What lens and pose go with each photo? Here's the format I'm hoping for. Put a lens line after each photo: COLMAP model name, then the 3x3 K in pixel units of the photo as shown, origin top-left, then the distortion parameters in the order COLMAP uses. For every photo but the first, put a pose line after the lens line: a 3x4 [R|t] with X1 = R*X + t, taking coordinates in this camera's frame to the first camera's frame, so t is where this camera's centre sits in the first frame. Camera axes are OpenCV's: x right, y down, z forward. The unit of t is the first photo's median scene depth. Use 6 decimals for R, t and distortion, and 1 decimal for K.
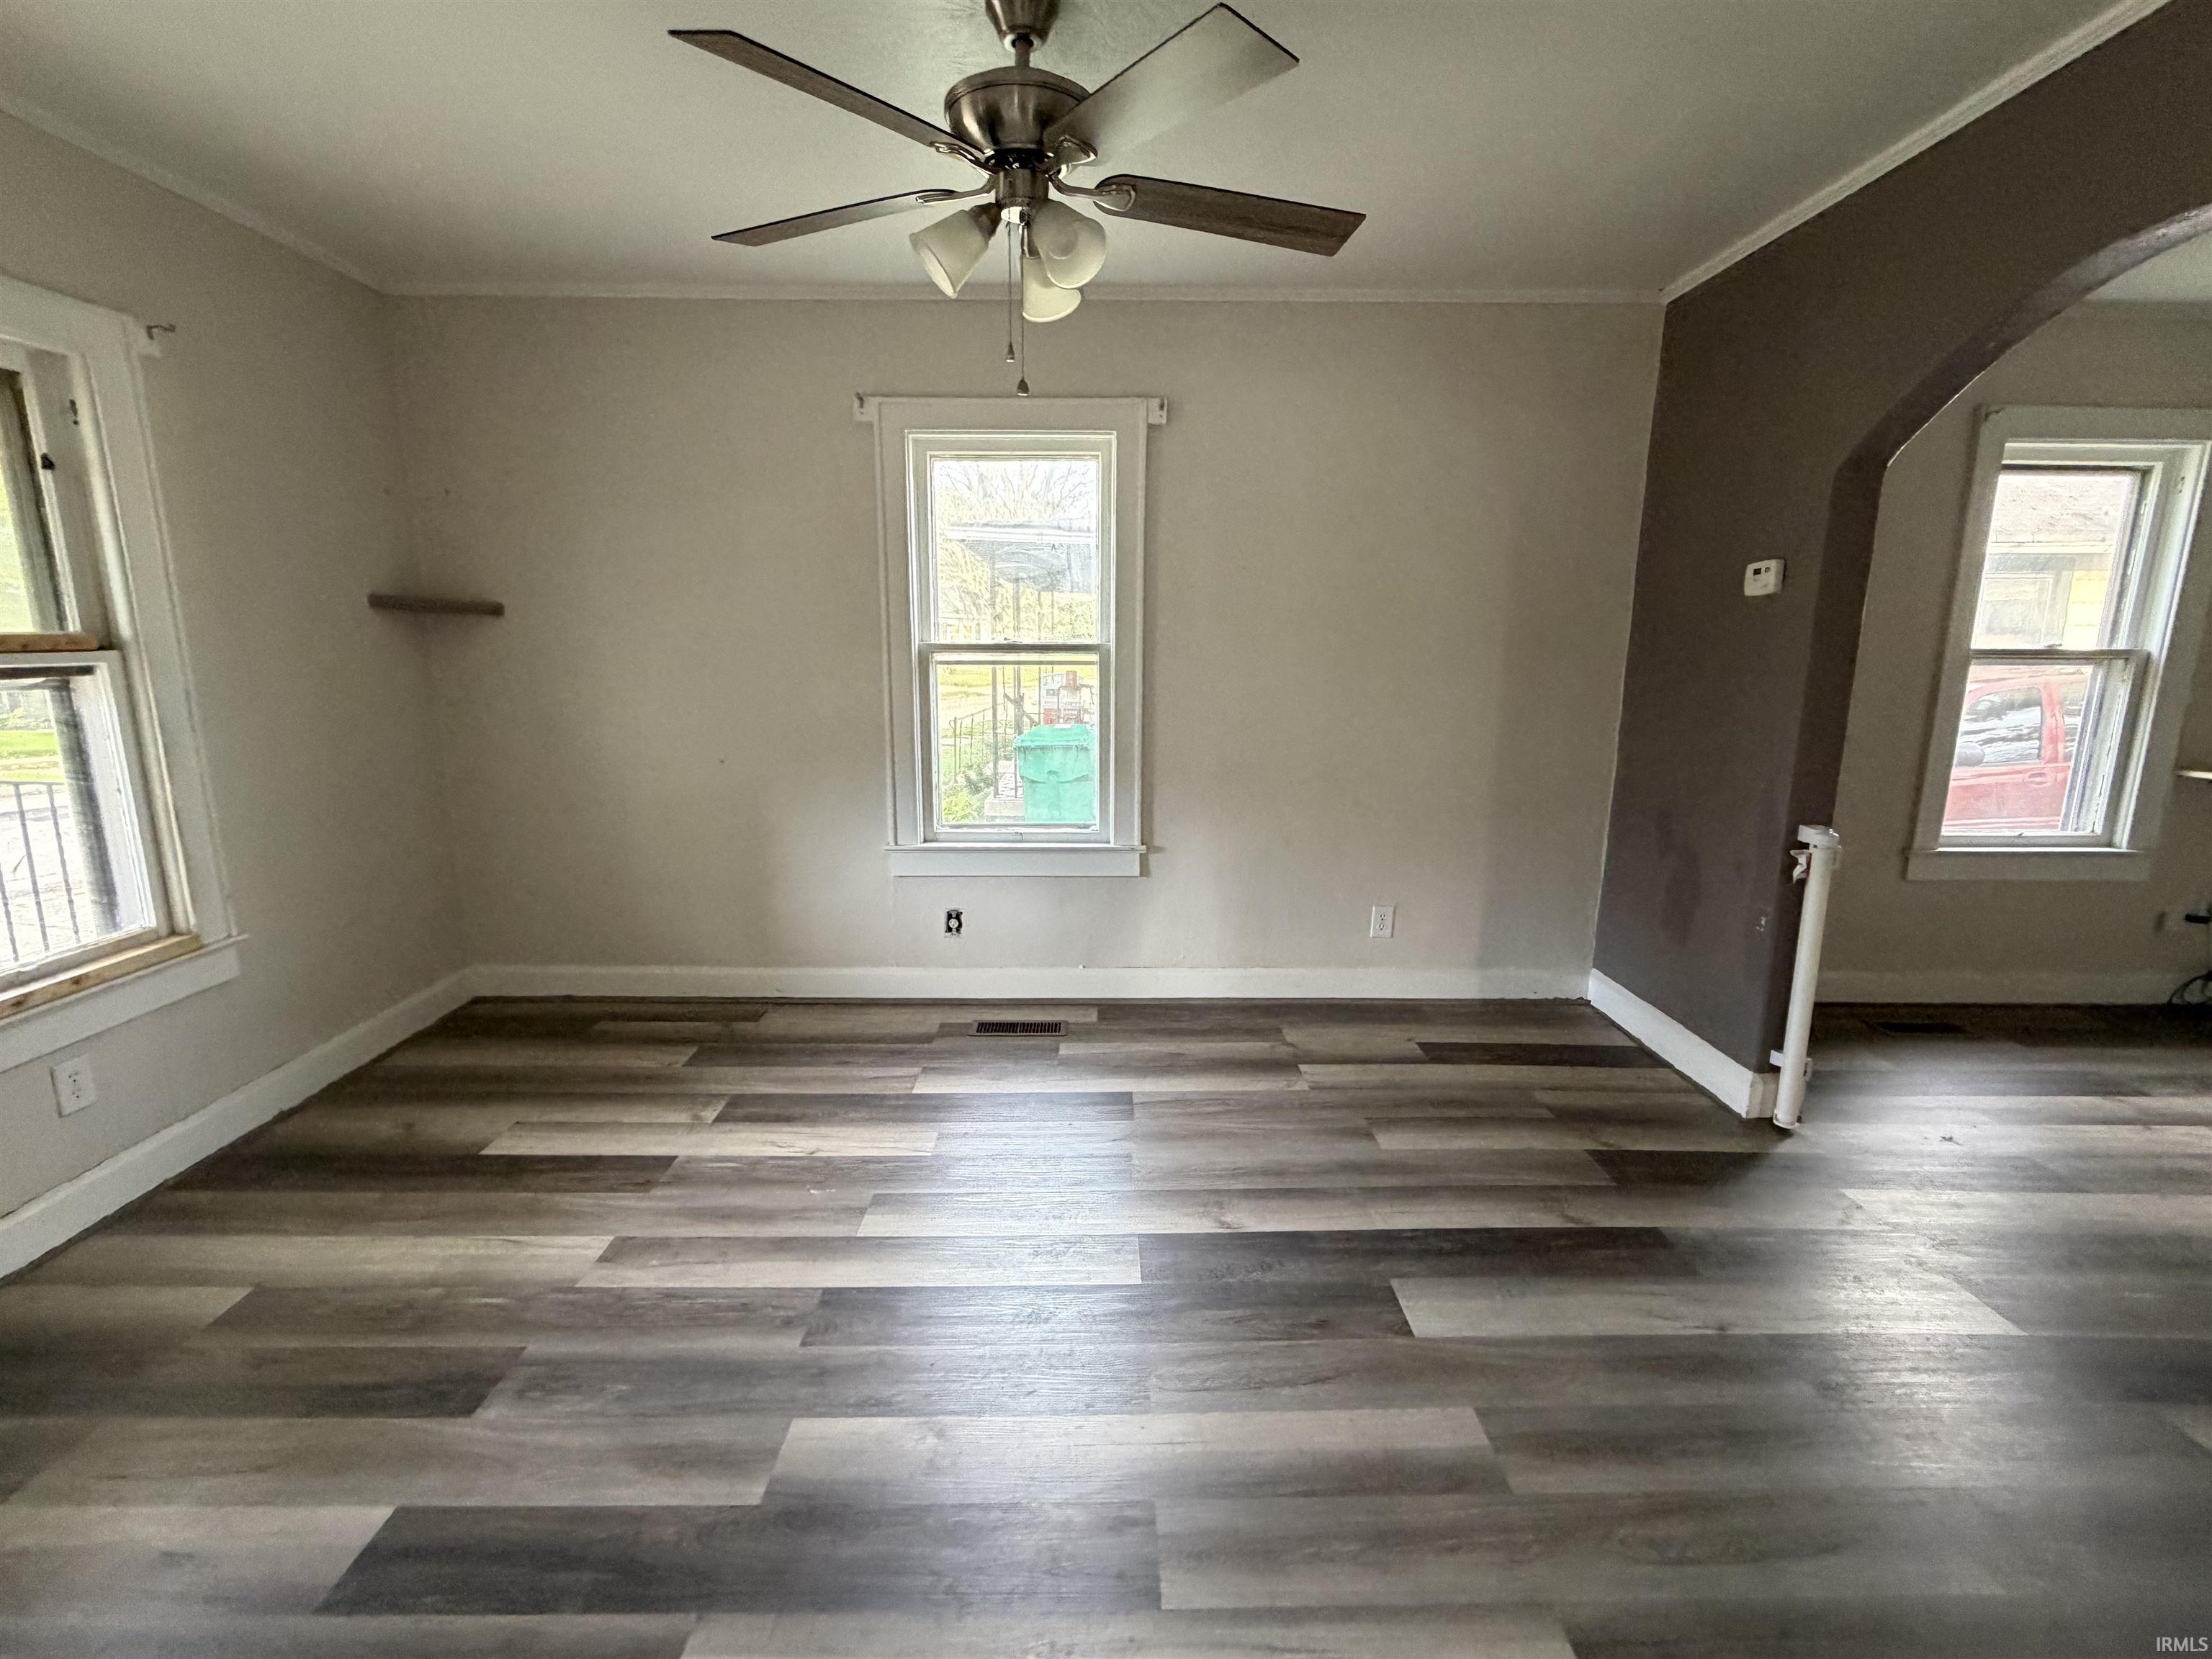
lens RADIAL K [[970.8, 0, 1107.8], [0, 970.8, 828.5], [0, 0, 1]] dist [0.001304, 0.000557]
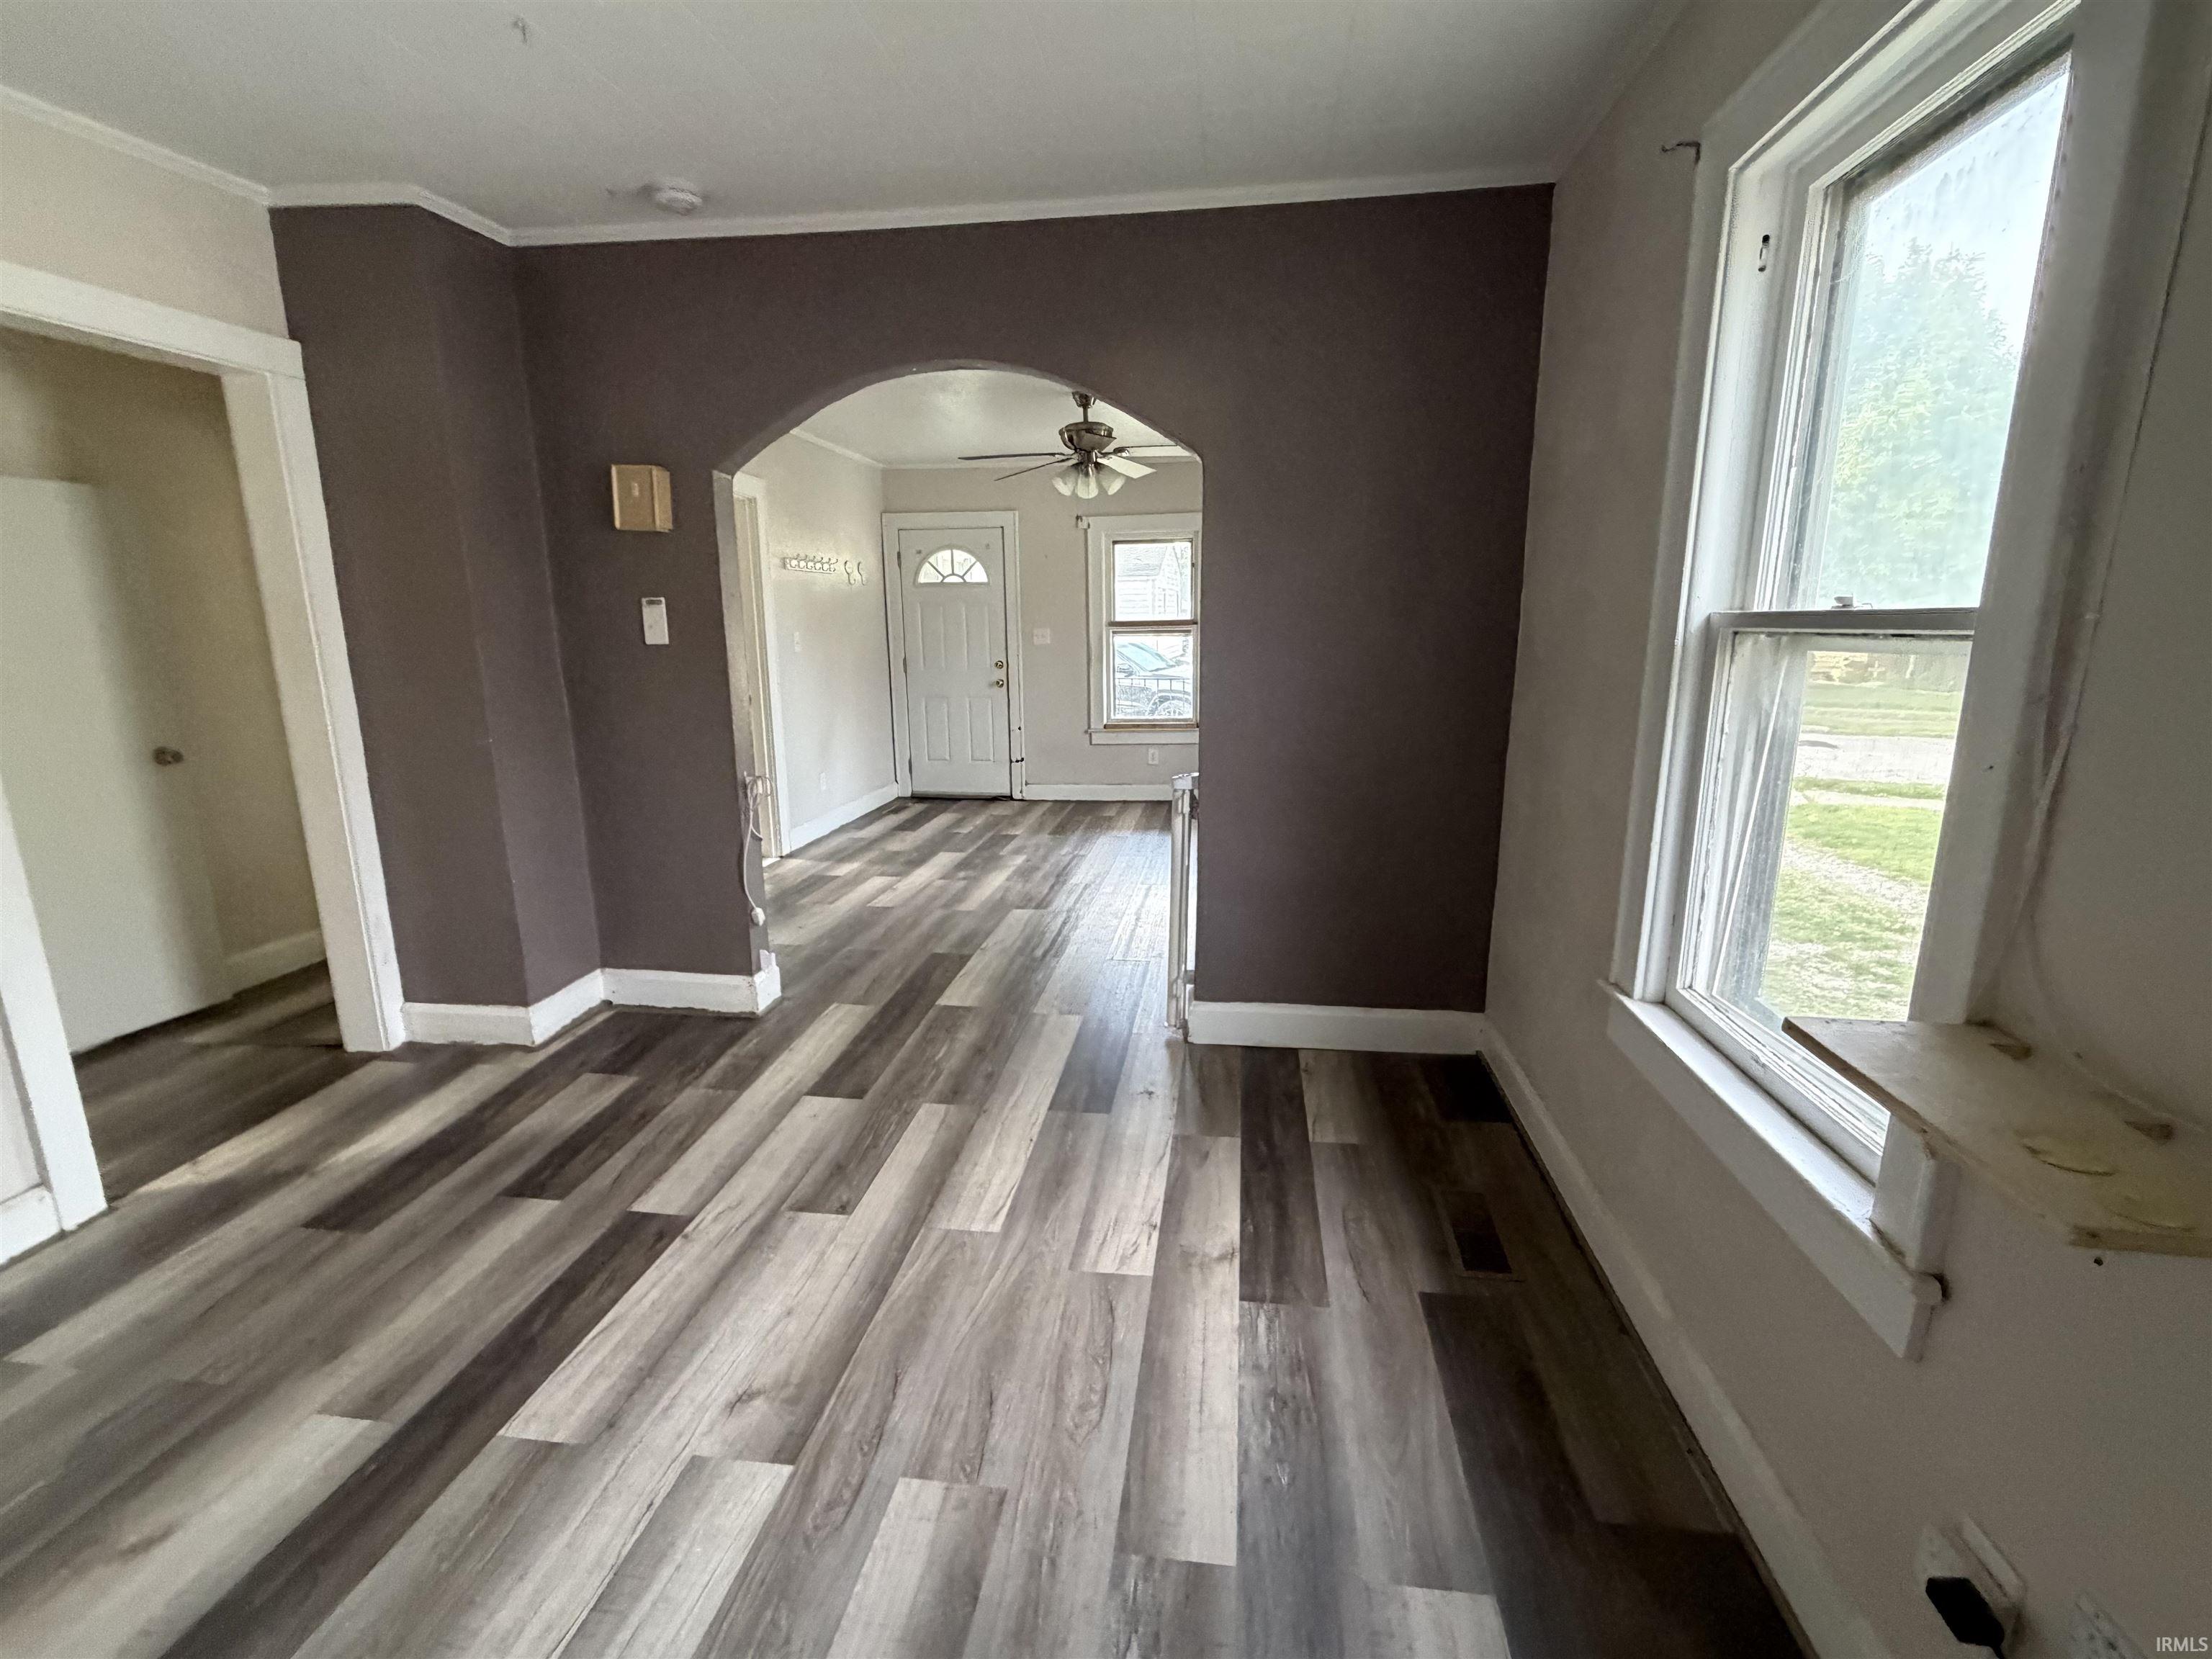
lens RADIAL K [[970.8, 0, 1110.1], [0, 970.8, 825.9], [0, 0, 1]] dist [0.001304, 0.000557]
pose [[-0.127043, 0.207182, -0.970018, 2.848715], [-0.183837, 0.956081, 0.228282, -0.280030], [0.974712, 0.207327, -0.083376, 1.552939]]
